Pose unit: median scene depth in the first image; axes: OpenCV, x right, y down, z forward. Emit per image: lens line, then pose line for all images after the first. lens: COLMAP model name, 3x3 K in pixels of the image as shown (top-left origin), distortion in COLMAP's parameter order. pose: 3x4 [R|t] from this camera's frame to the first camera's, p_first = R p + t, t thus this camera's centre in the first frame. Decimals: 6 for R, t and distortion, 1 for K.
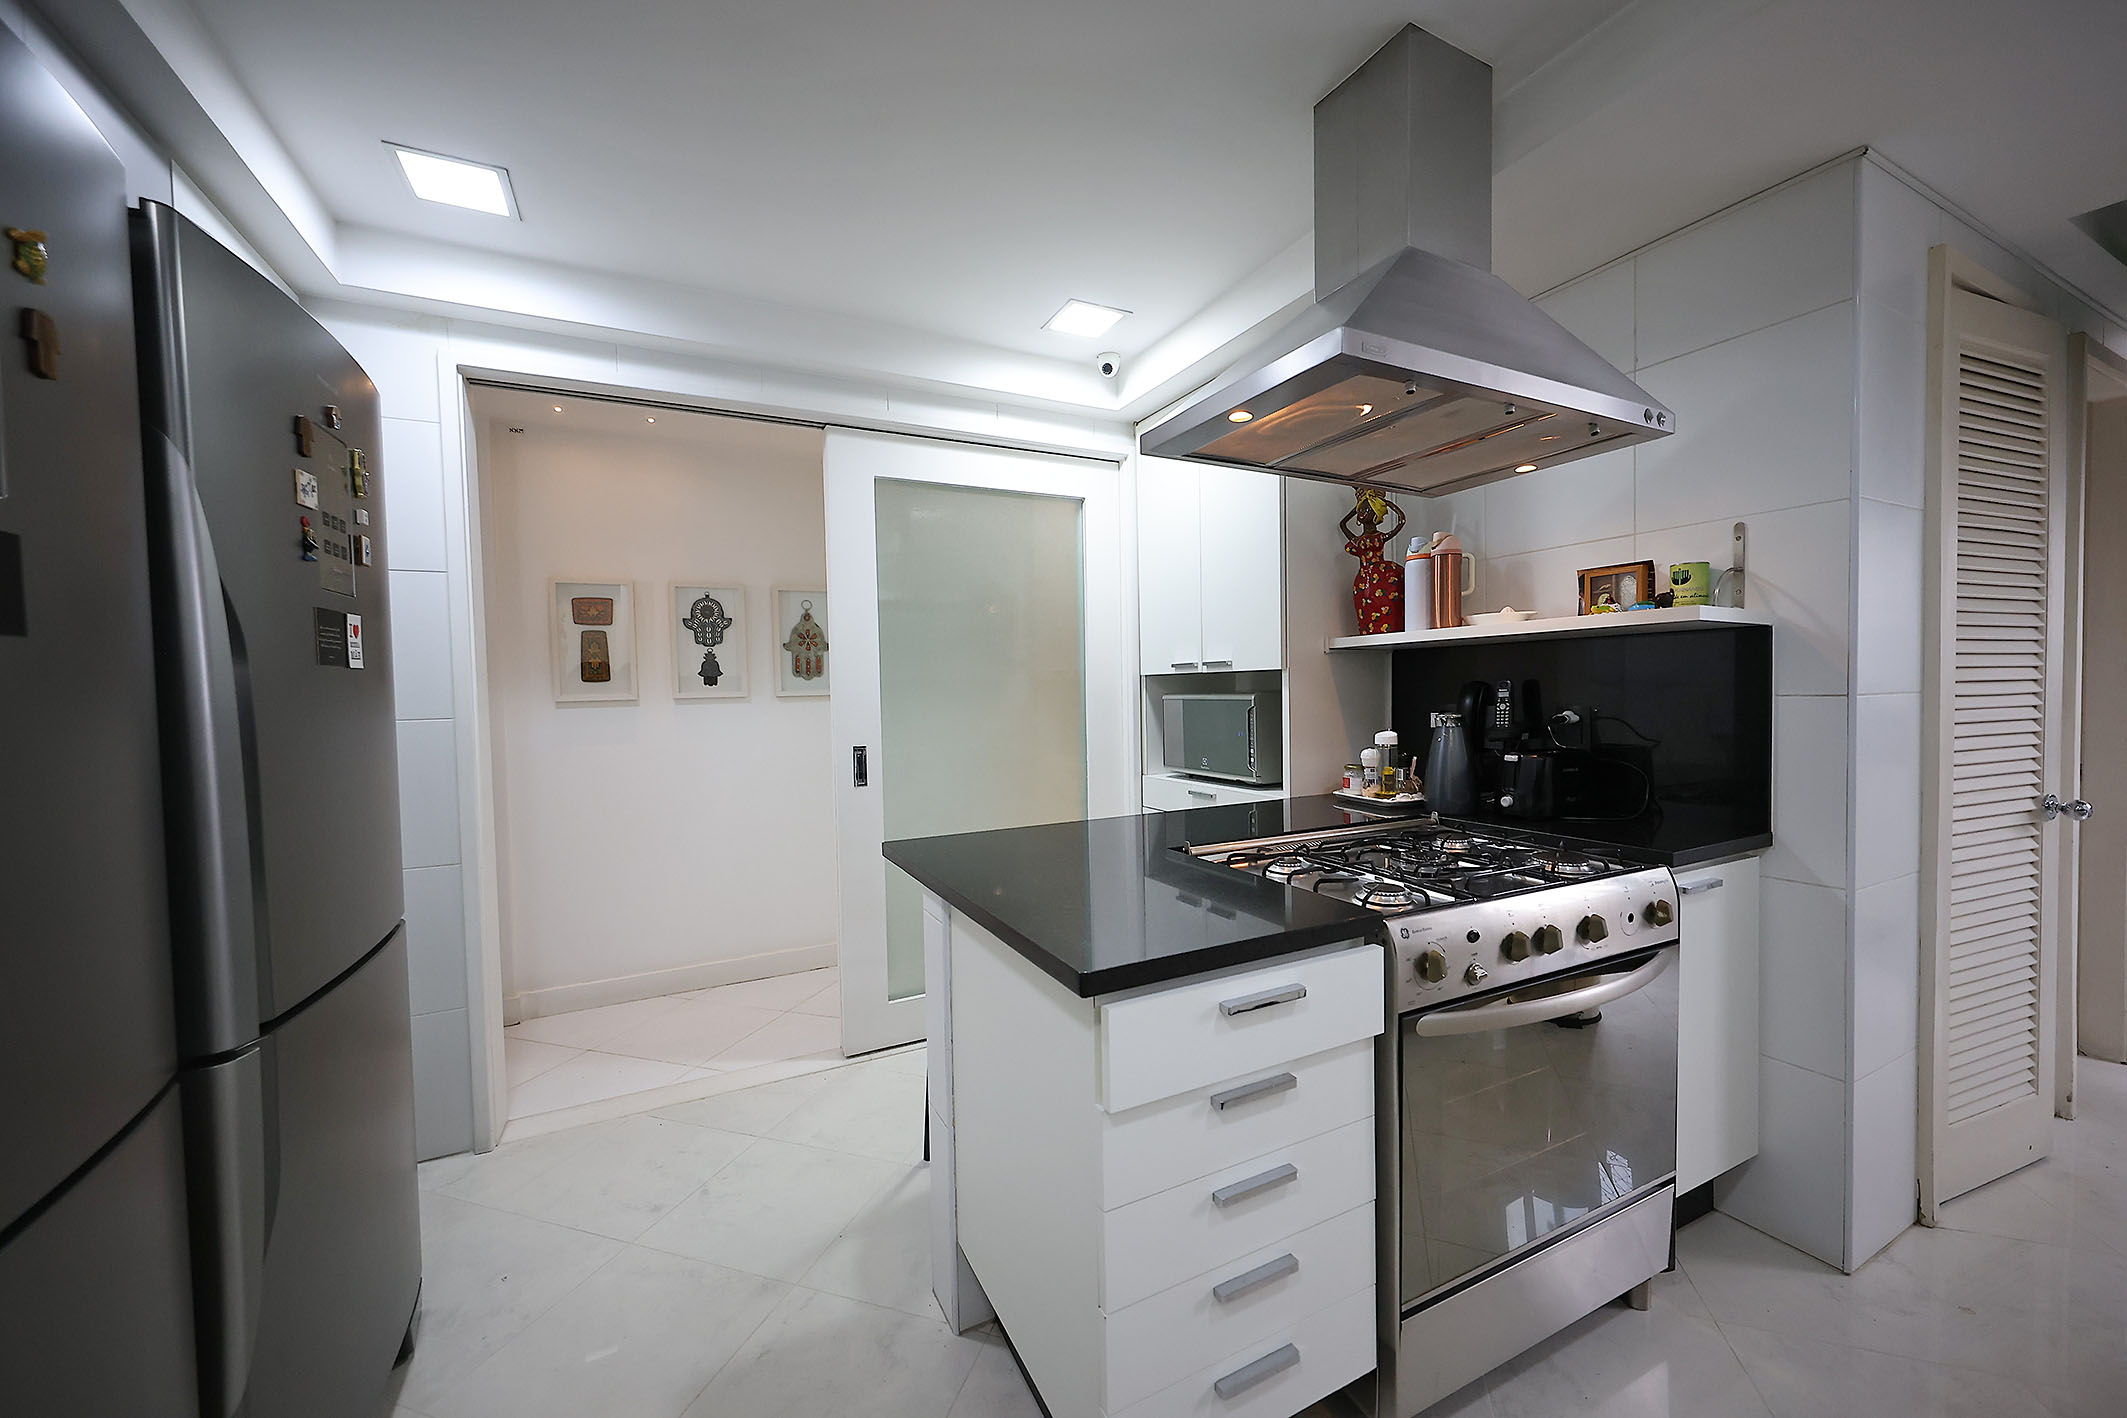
lens RADIAL K [[796.1, 0, 1063.5], [0, 796.1, 709.0], [0, 0, 1]] dist [0.000217, -0.000067]
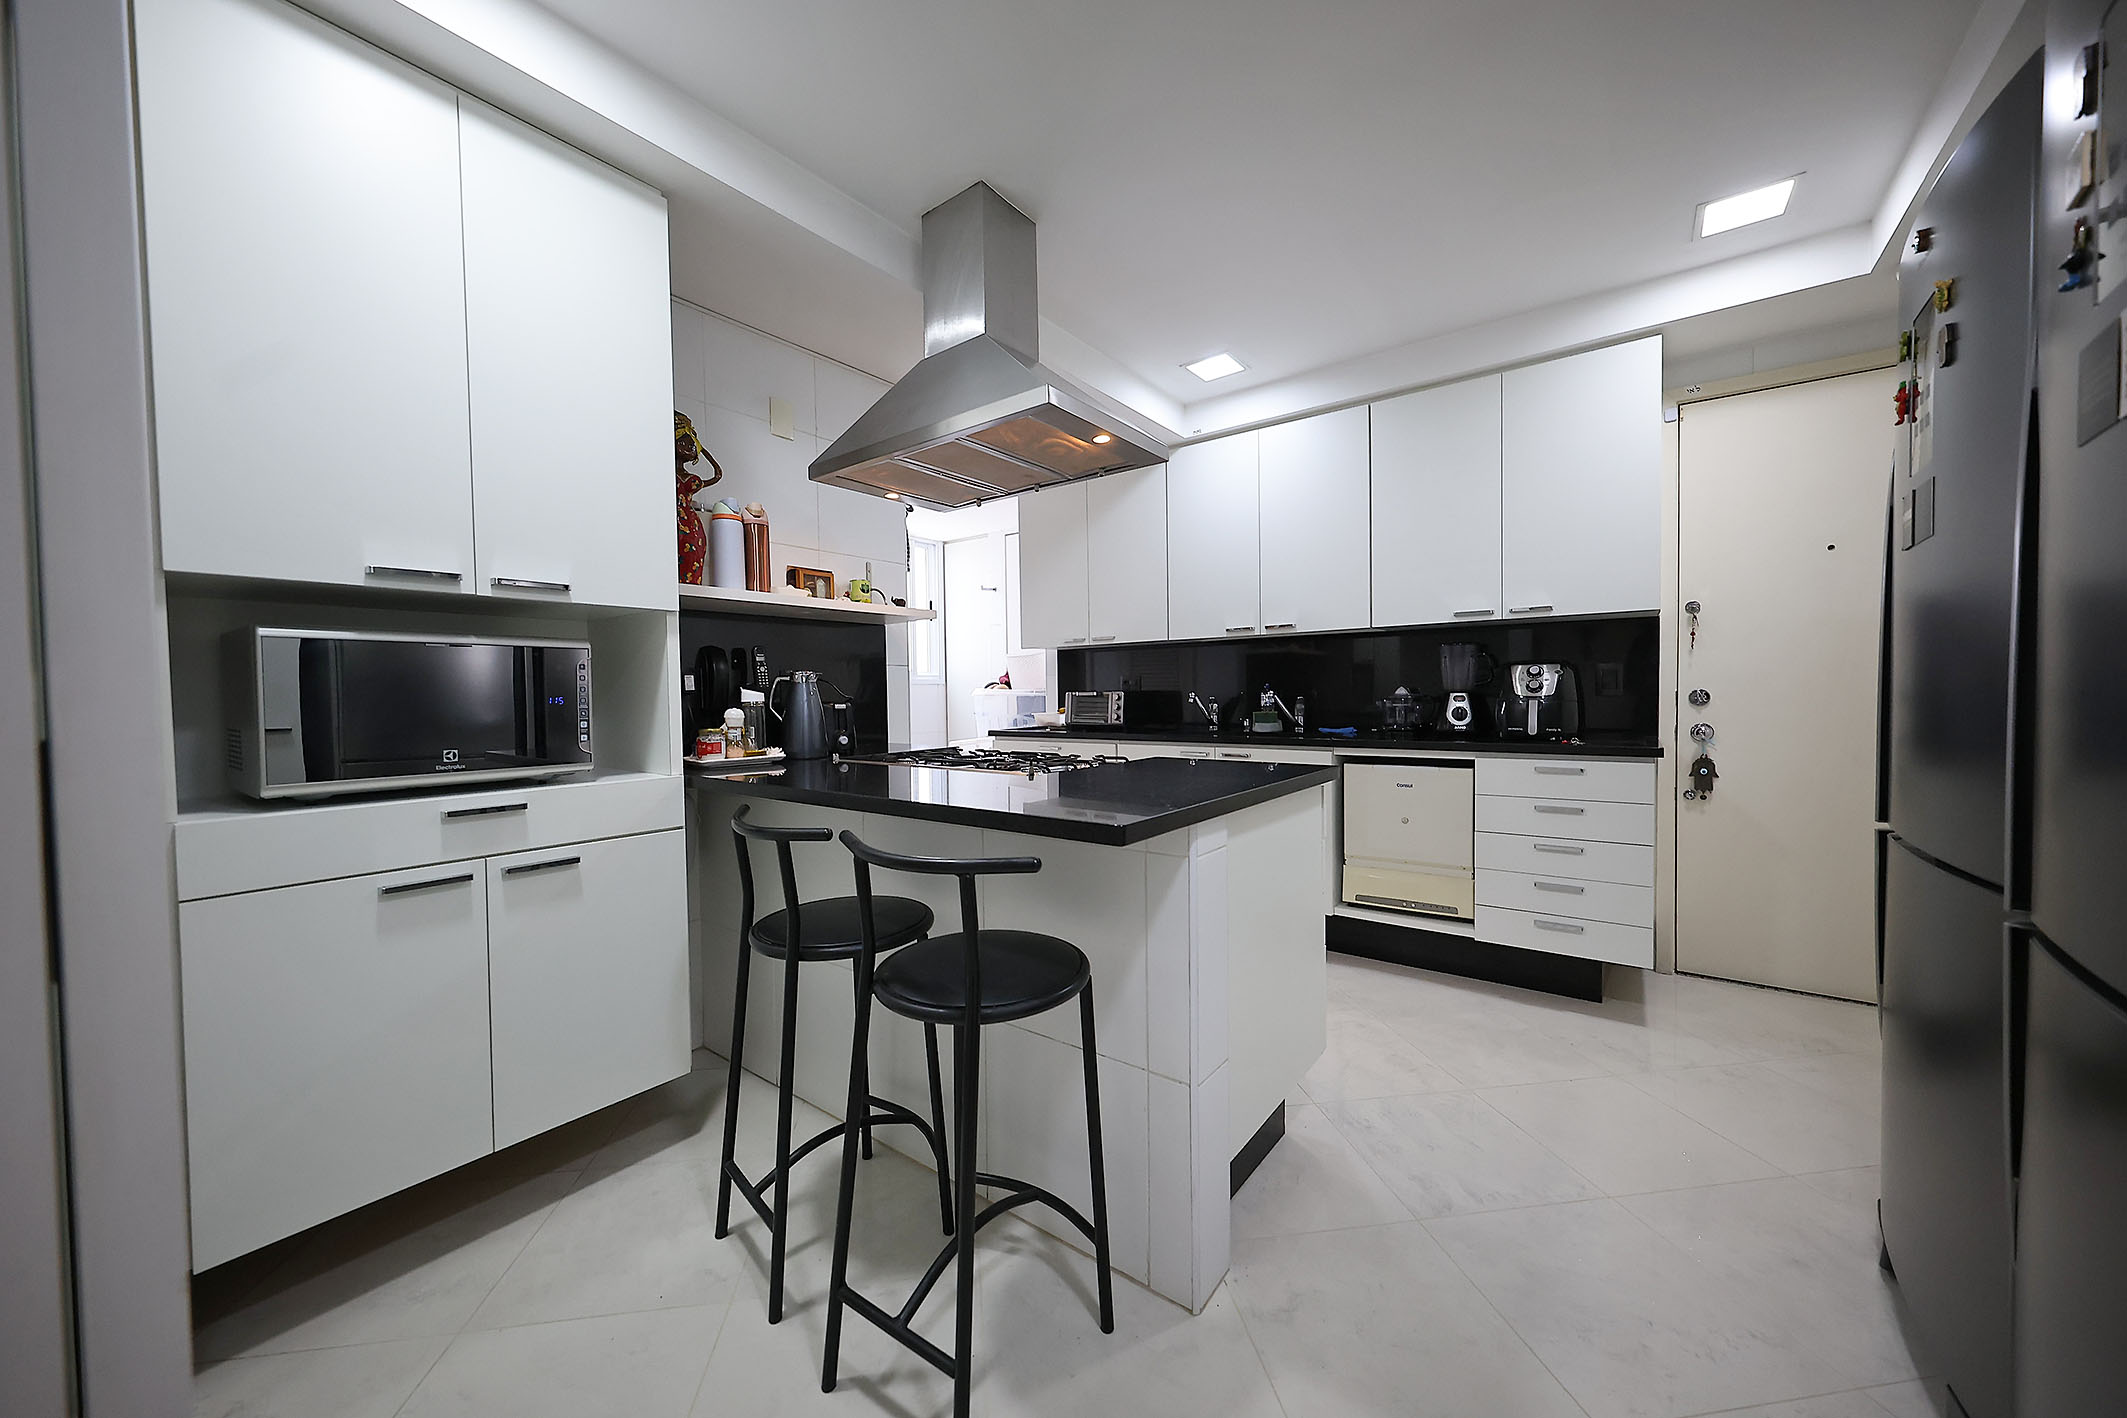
lens RADIAL K [[753.2, 0, 1063.5], [0, 753.2, 709.0], [0, 0, 1]] dist [0.000290, -0.000007]
pose [[-0.442042, 0.001542, 0.896993, -0.459972], [0.040388, 0.999019, 0.018186, 0.039659], [-0.896085, 0.044267, -0.441670, 0.819095]]
